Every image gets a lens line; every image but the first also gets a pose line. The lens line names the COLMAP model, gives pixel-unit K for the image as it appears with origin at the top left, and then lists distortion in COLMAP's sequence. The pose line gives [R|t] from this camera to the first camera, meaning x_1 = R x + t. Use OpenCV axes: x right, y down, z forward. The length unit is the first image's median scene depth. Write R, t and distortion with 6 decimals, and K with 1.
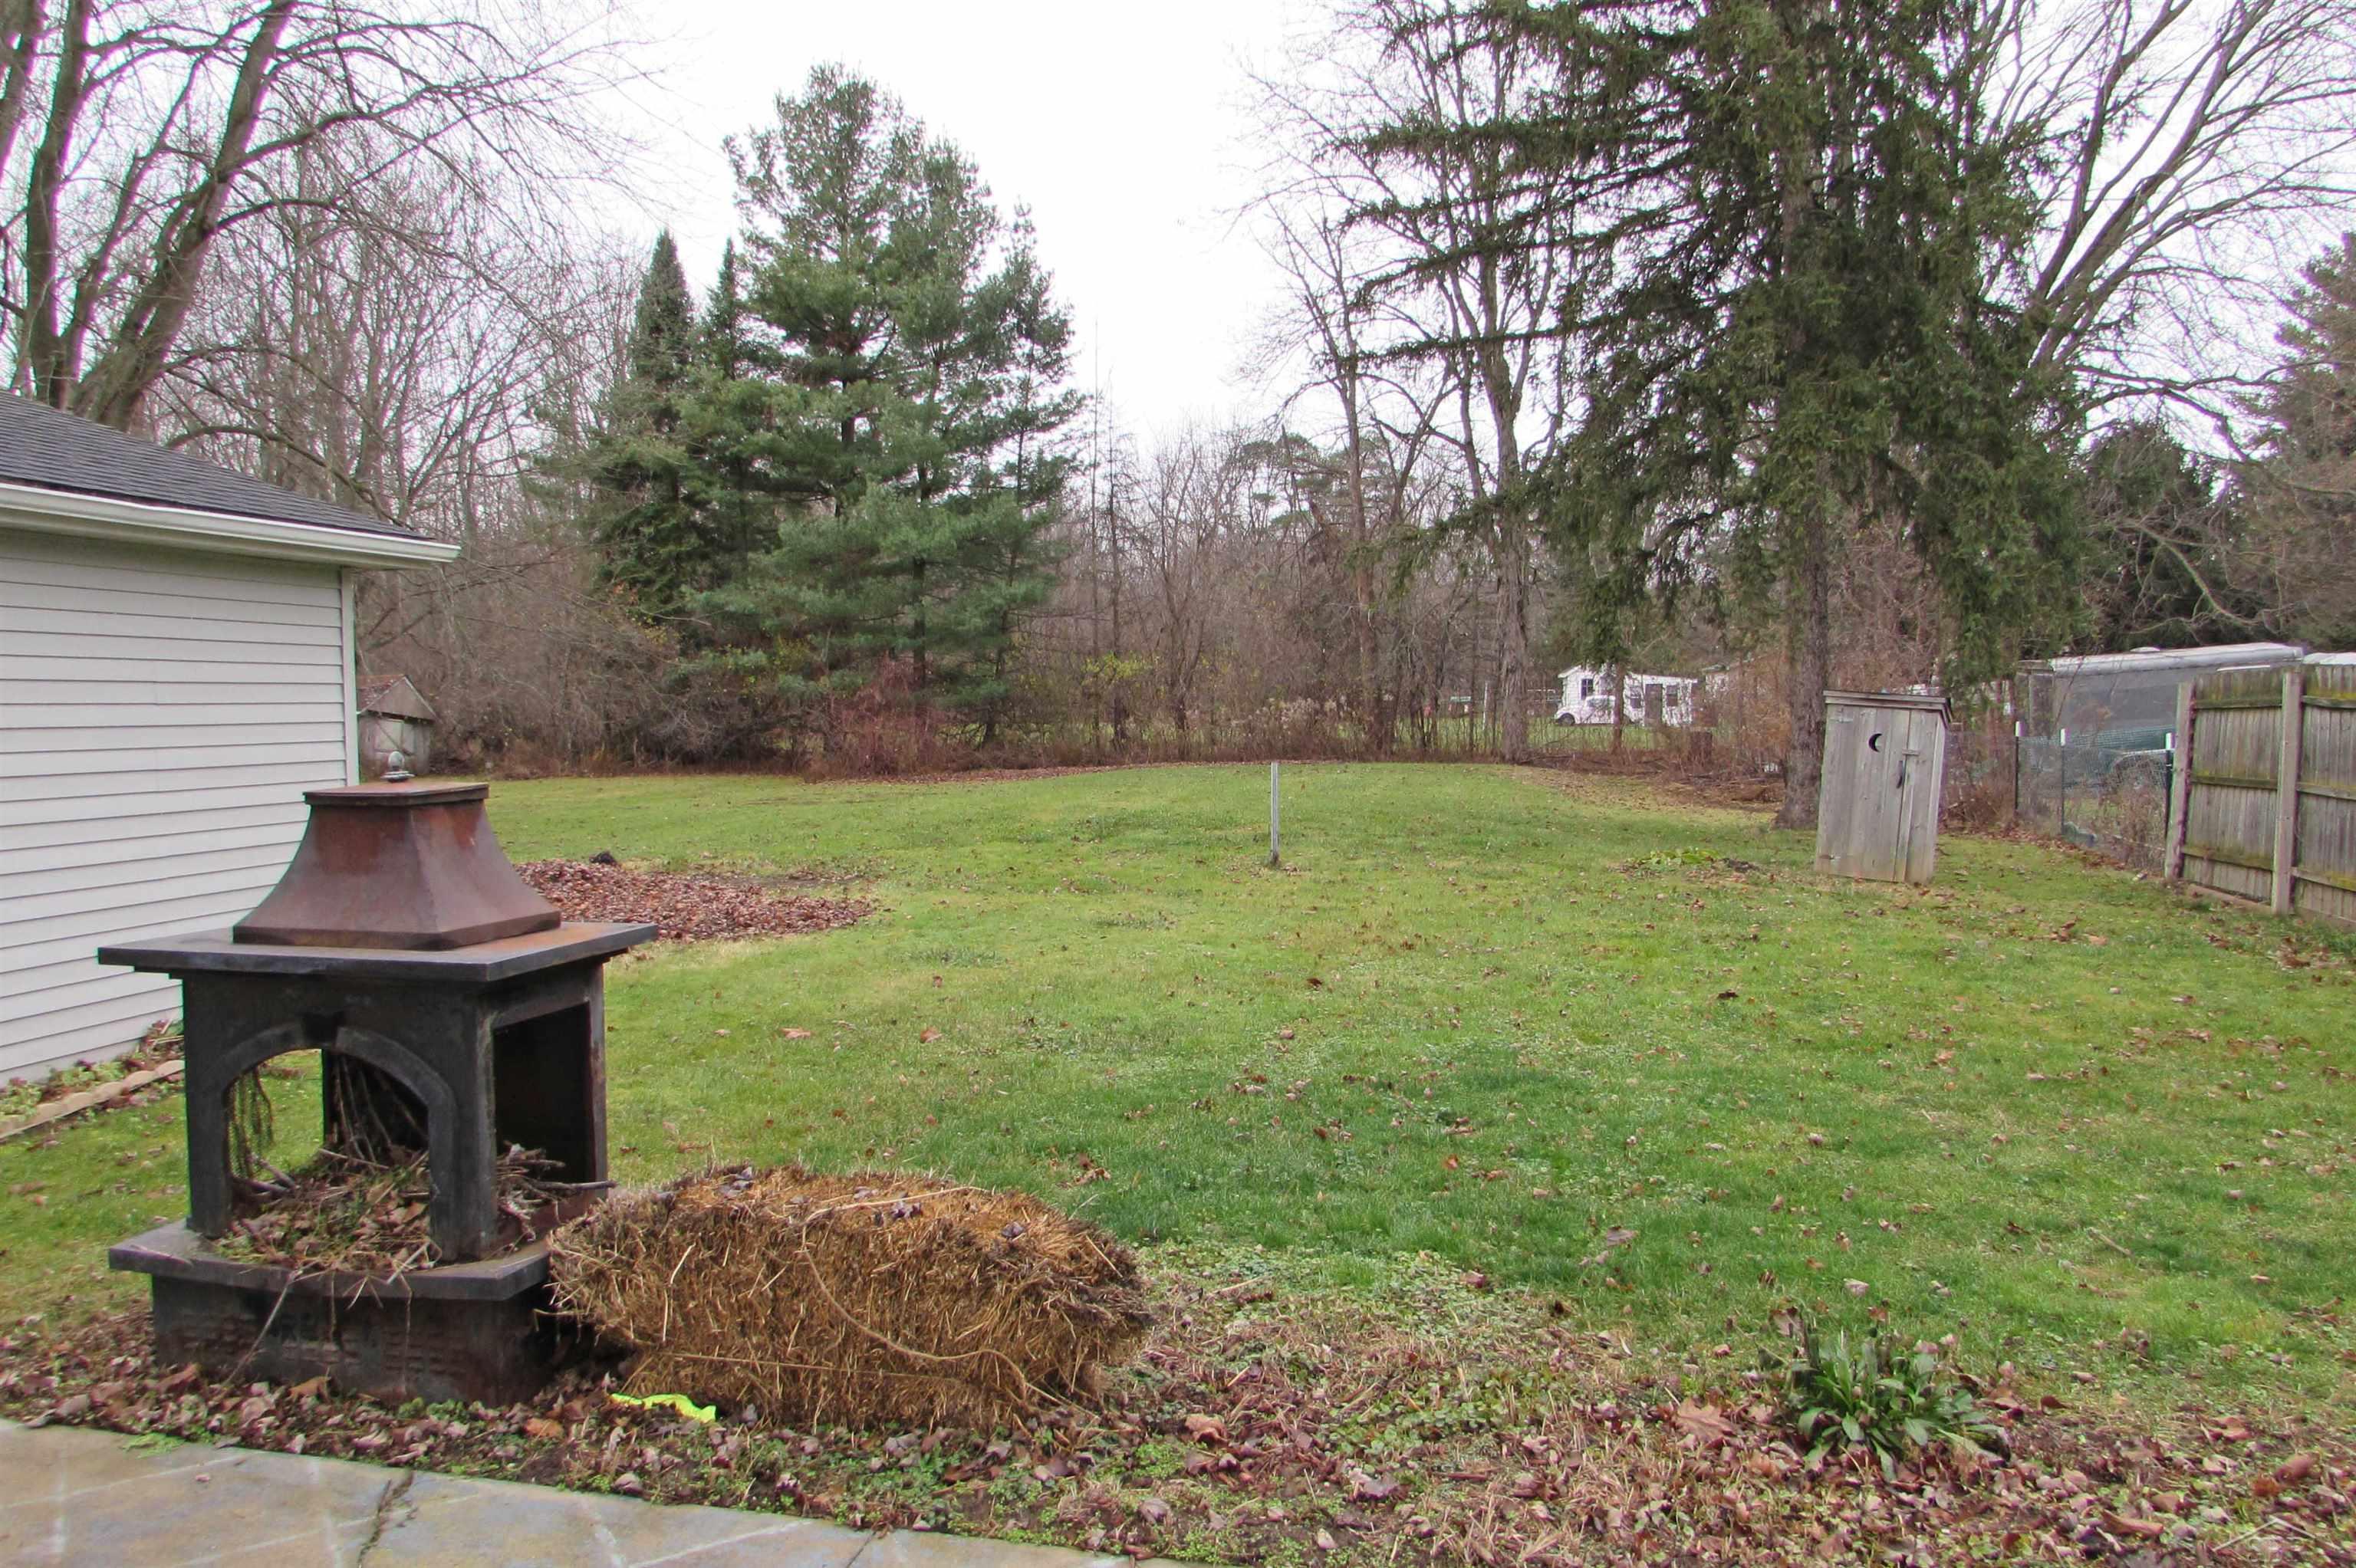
lens RADIAL K [[1674.6, 0, 1178.0], [0, 1674.6, 784.0], [0, 0, 1]] dist [-0.005710, -0.002749]
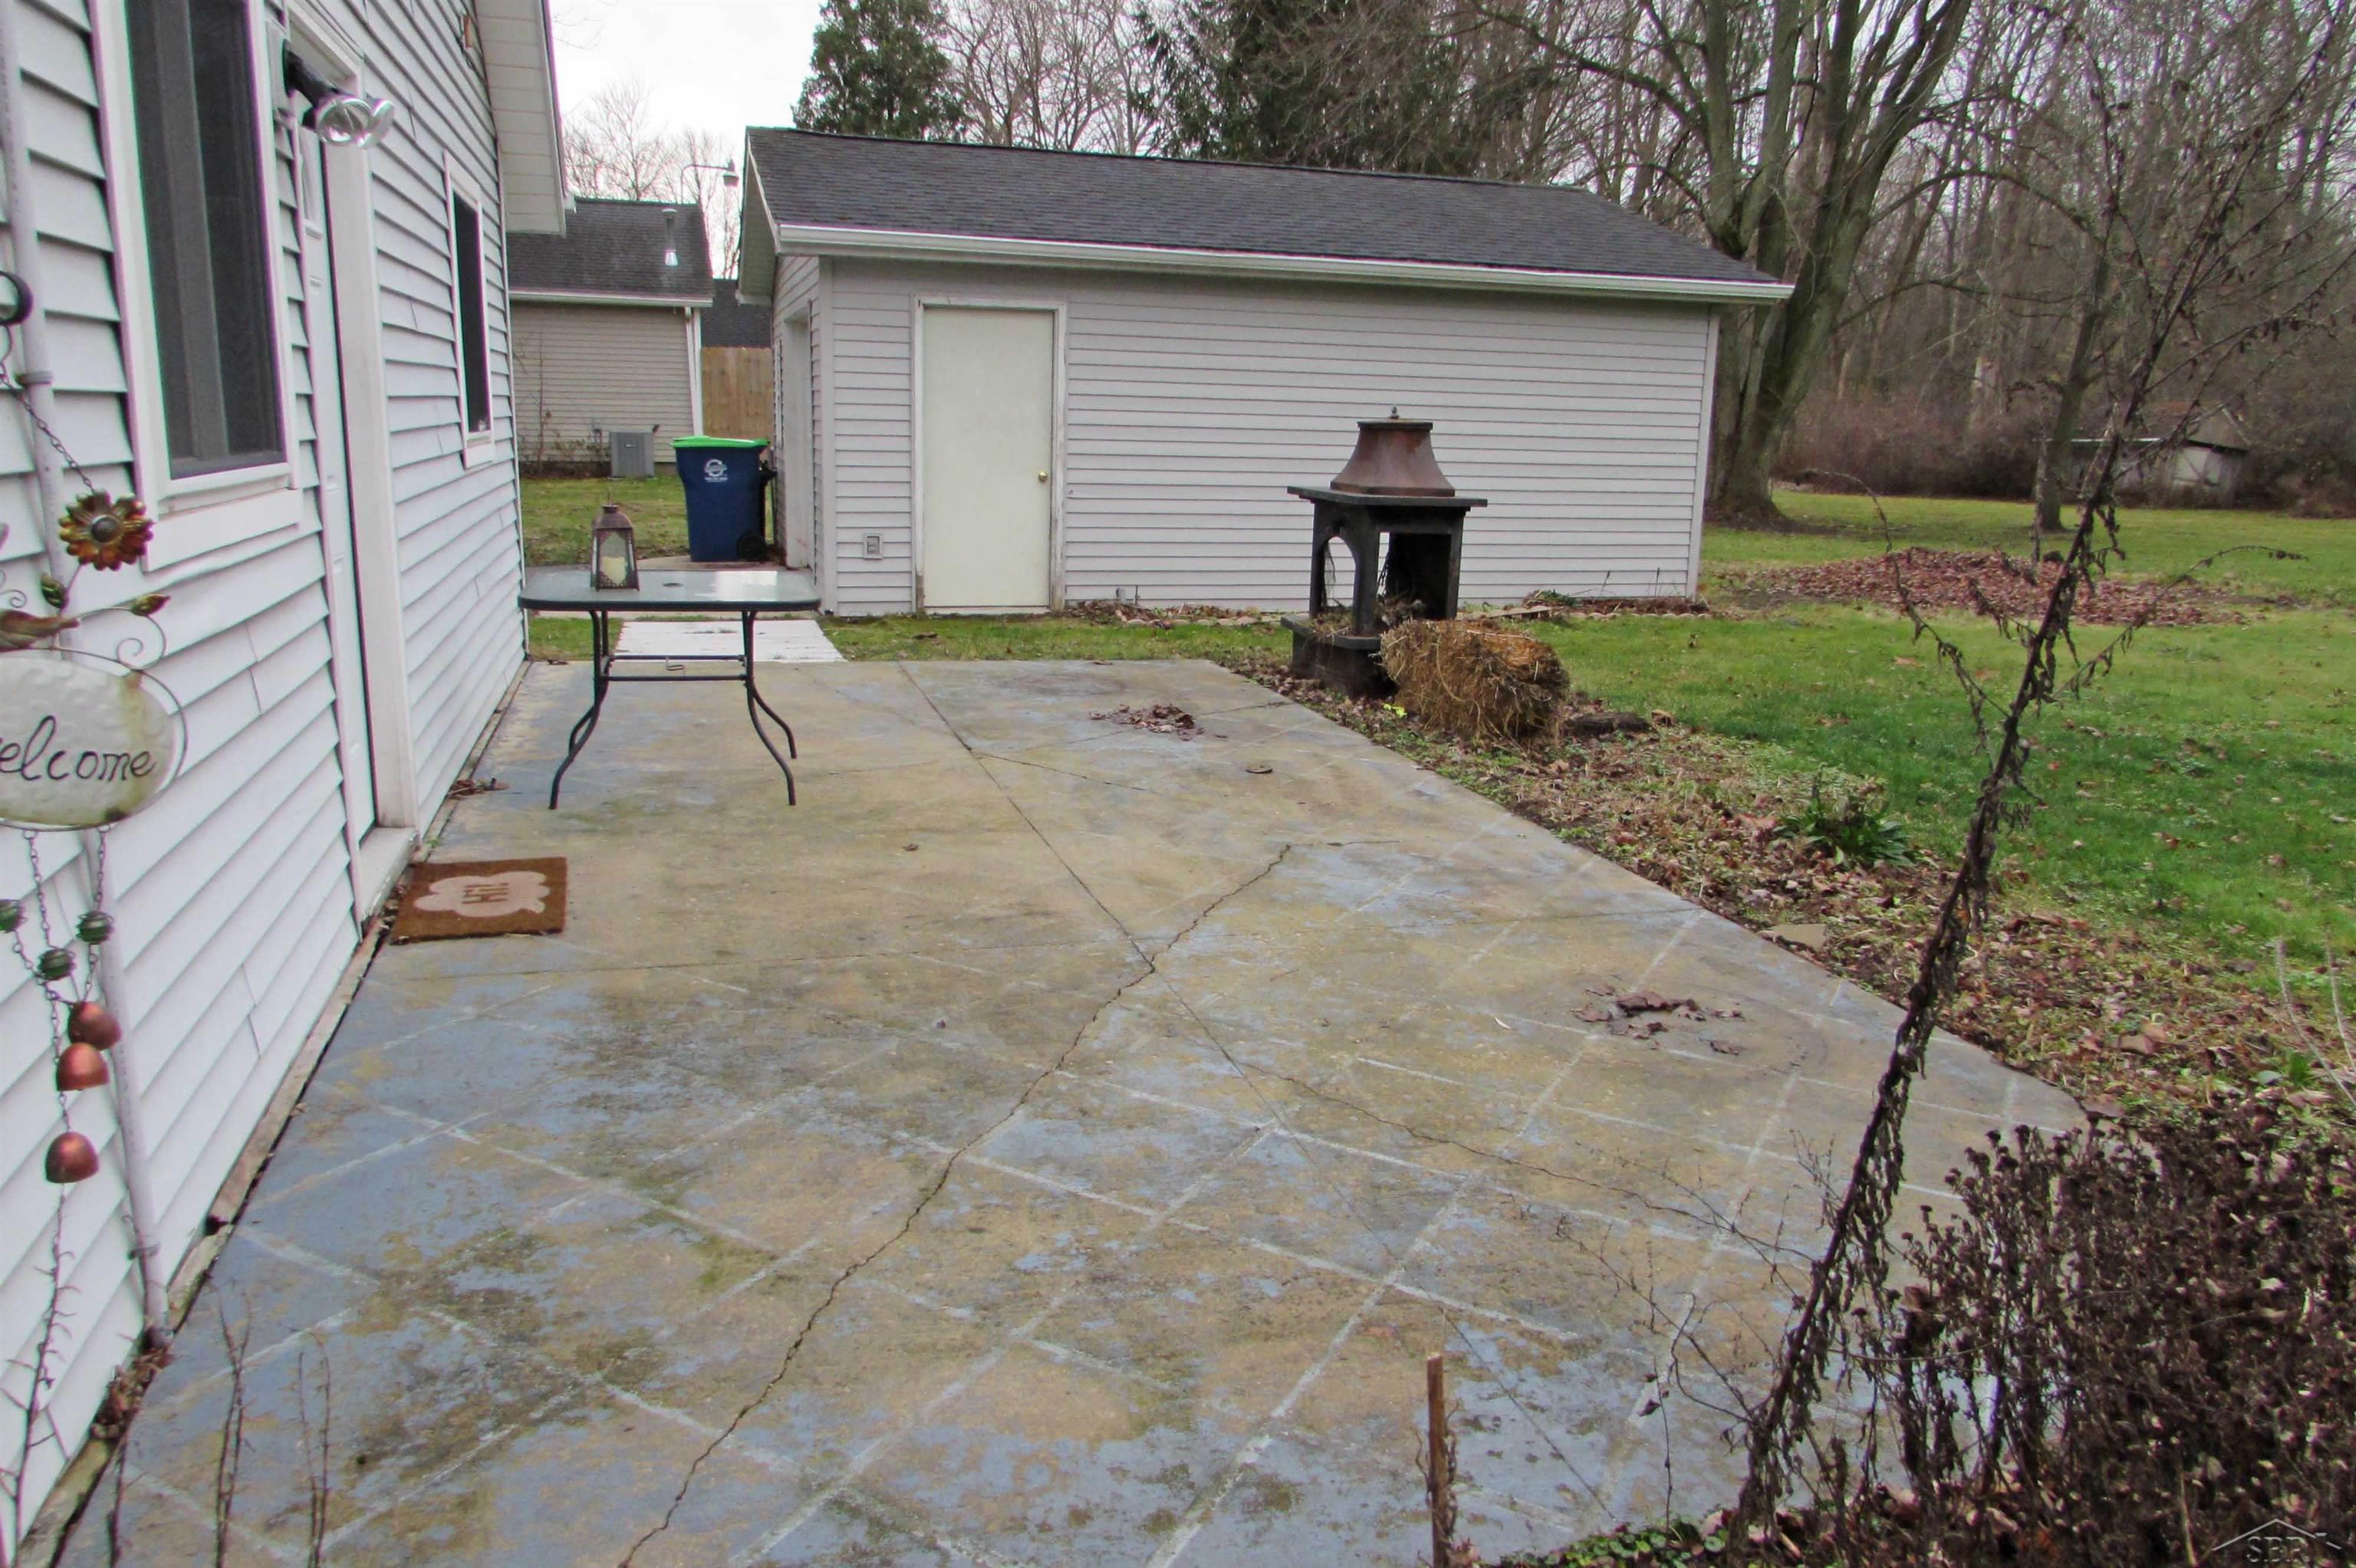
lens RADIAL K [[1674.6, 0, 1178.0], [0, 1674.6, 784.0], [0, 0, 1]] dist [-0.005710, -0.002749]
pose [[0.474753, 0.207976, -0.855193, 1.314612], [-0.072752, 0.977627, 0.197363, 0.052343], [0.877107, -0.031482, 0.479262, -0.263656]]
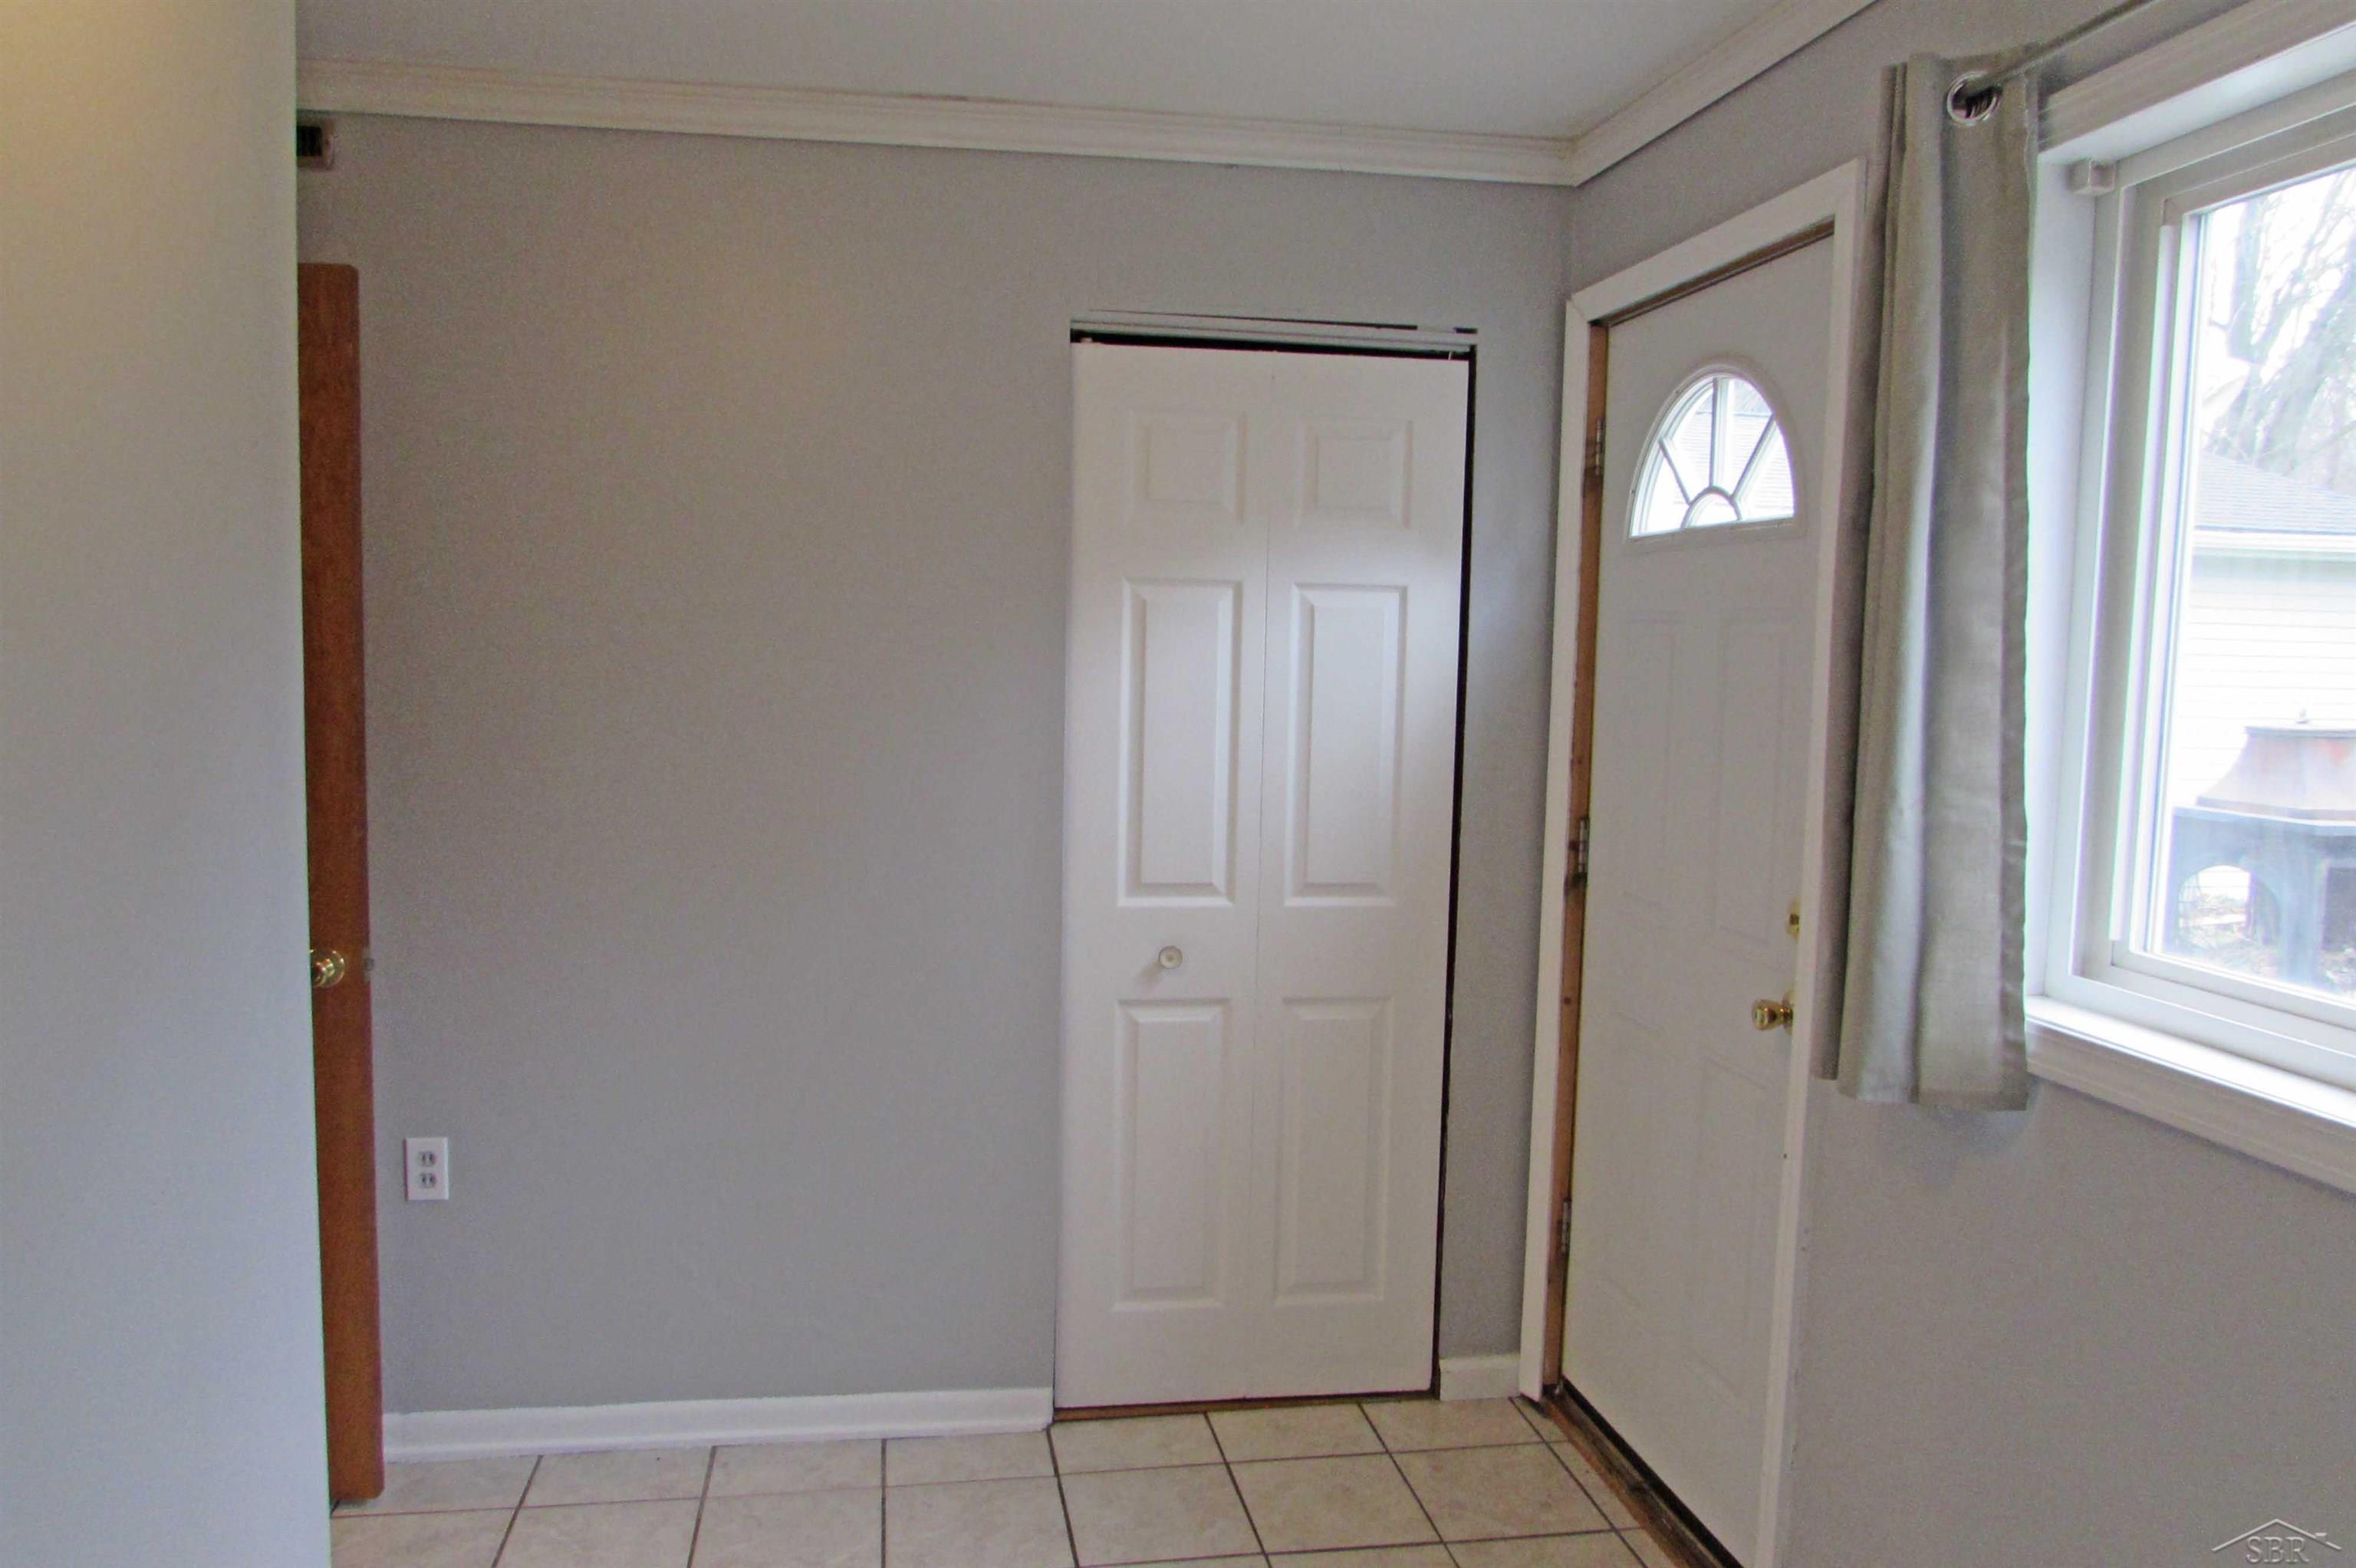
lens RADIAL K [[1674.6, 0, 1178.0], [0, 1674.6, 784.0], [0, 0, 1]] dist [-0.005710, -0.002749]
pose [[0.399579, 0.085161, -0.912735, 0.630069], [-0.068644, 0.995660, 0.062847, 0.032190], [0.914125, 0.037541, 0.403690, -0.721562]]
